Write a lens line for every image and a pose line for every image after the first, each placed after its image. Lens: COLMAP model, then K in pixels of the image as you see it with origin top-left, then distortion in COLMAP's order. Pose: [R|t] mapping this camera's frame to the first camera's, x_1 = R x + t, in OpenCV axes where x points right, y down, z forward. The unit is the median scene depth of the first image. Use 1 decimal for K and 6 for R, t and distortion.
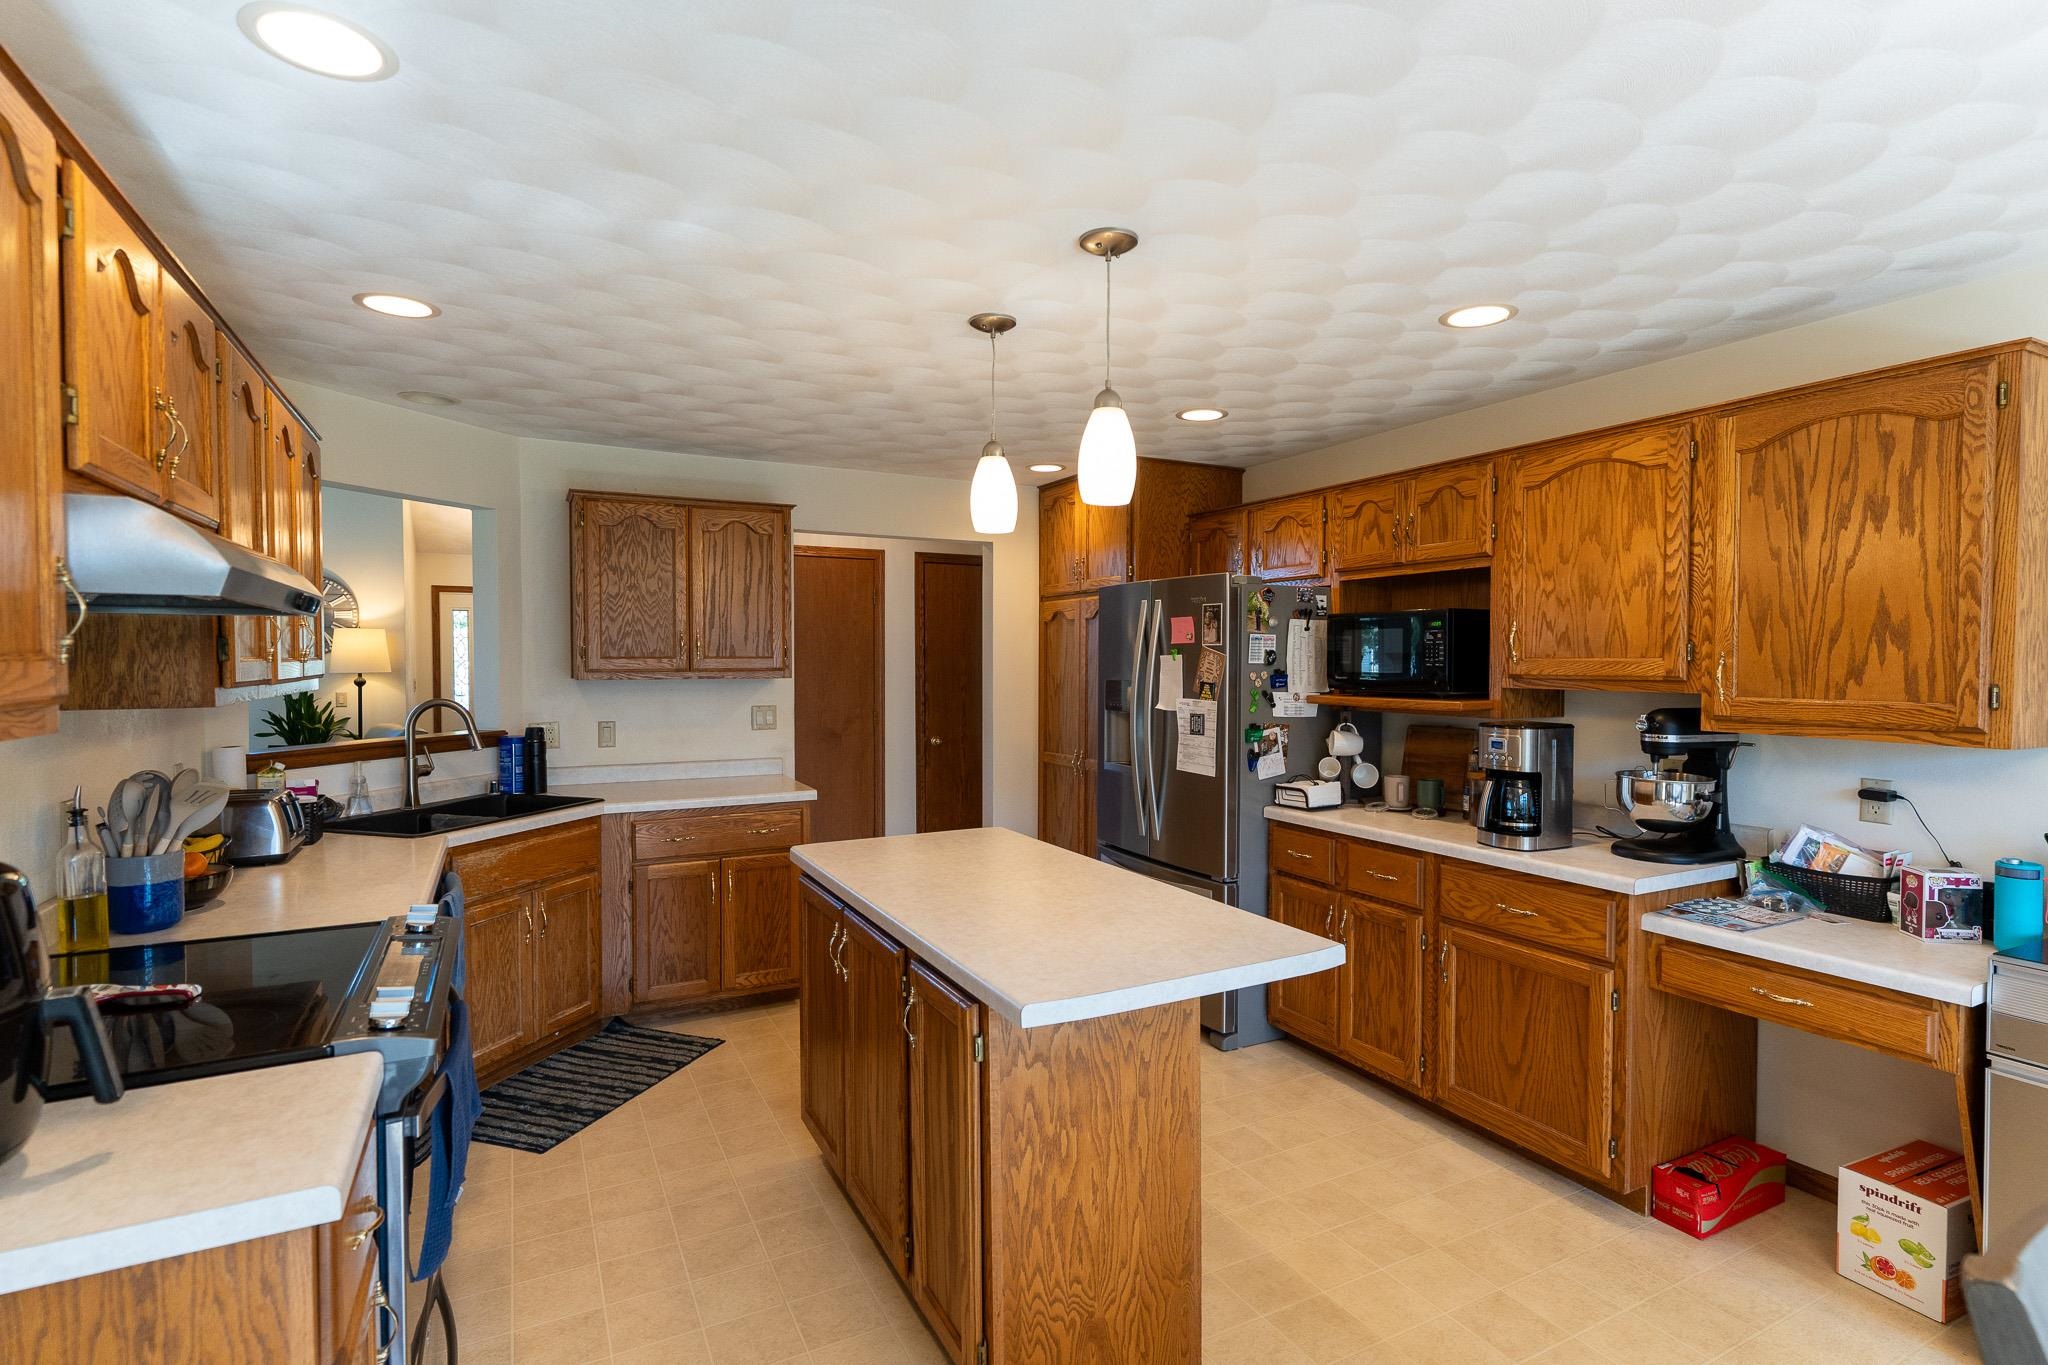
lens RADIAL K [[1010.2, 0, 1029.8], [0, 1010.2, 685.2], [0, 0, 1]] dist [0.001862, 0.000099]
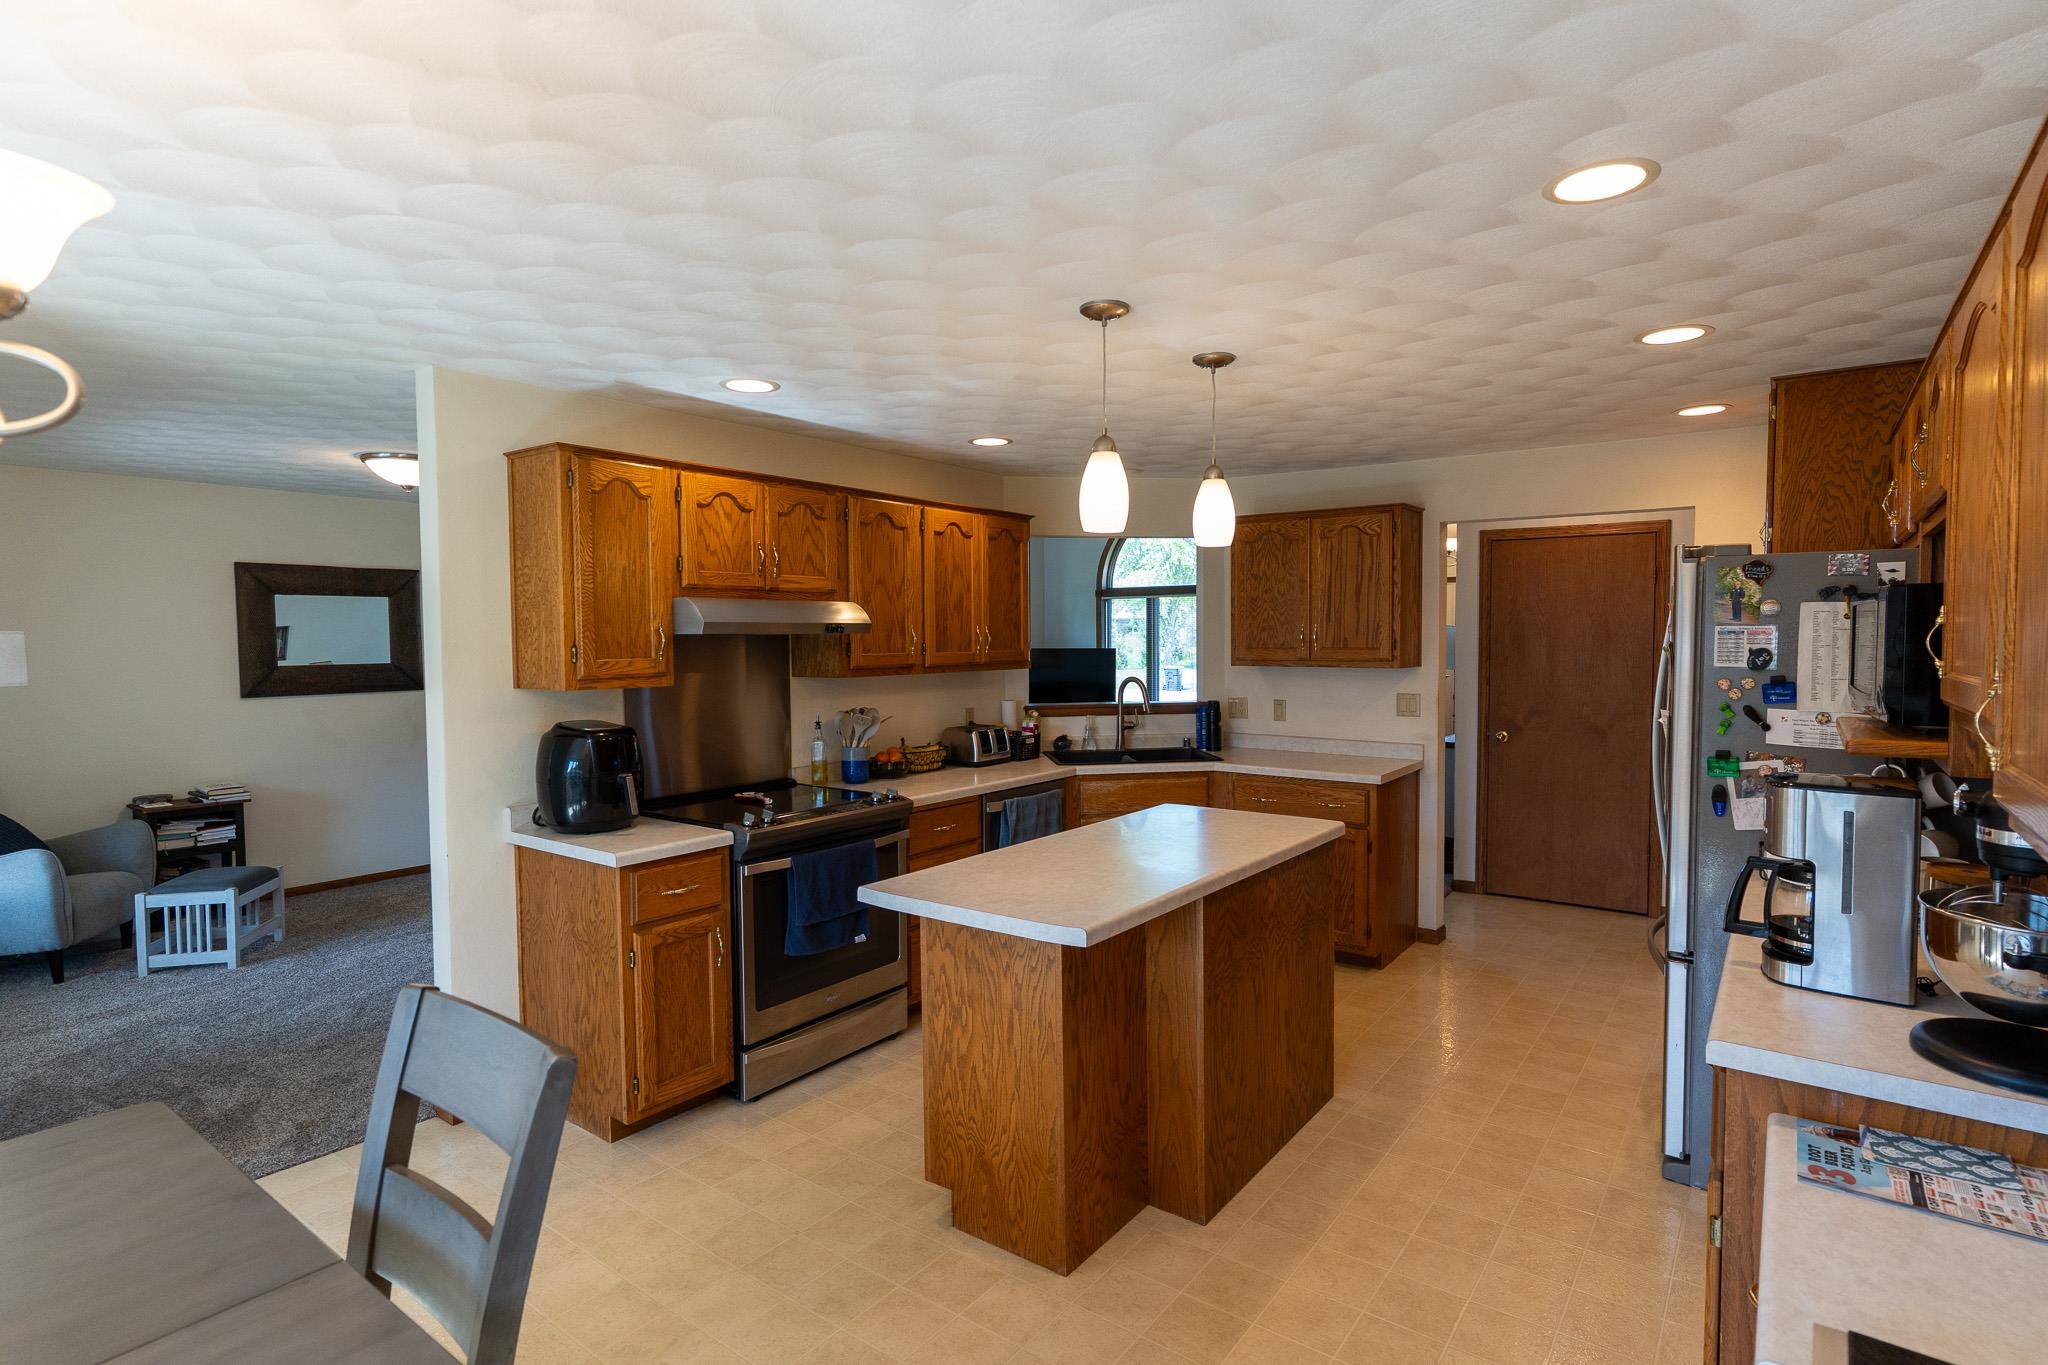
lens RADIAL K [[1010.2, 0, 1029.1], [0, 1010.2, 676.9], [0, 0, 1]] dist [0.001862, 0.000099]
pose [[0.428292, 0.035011, -0.902962, 0.658111], [-0.019310, 0.999376, 0.029591, -0.026132], [0.903434, 0.004763, 0.428700, 0.244406]]
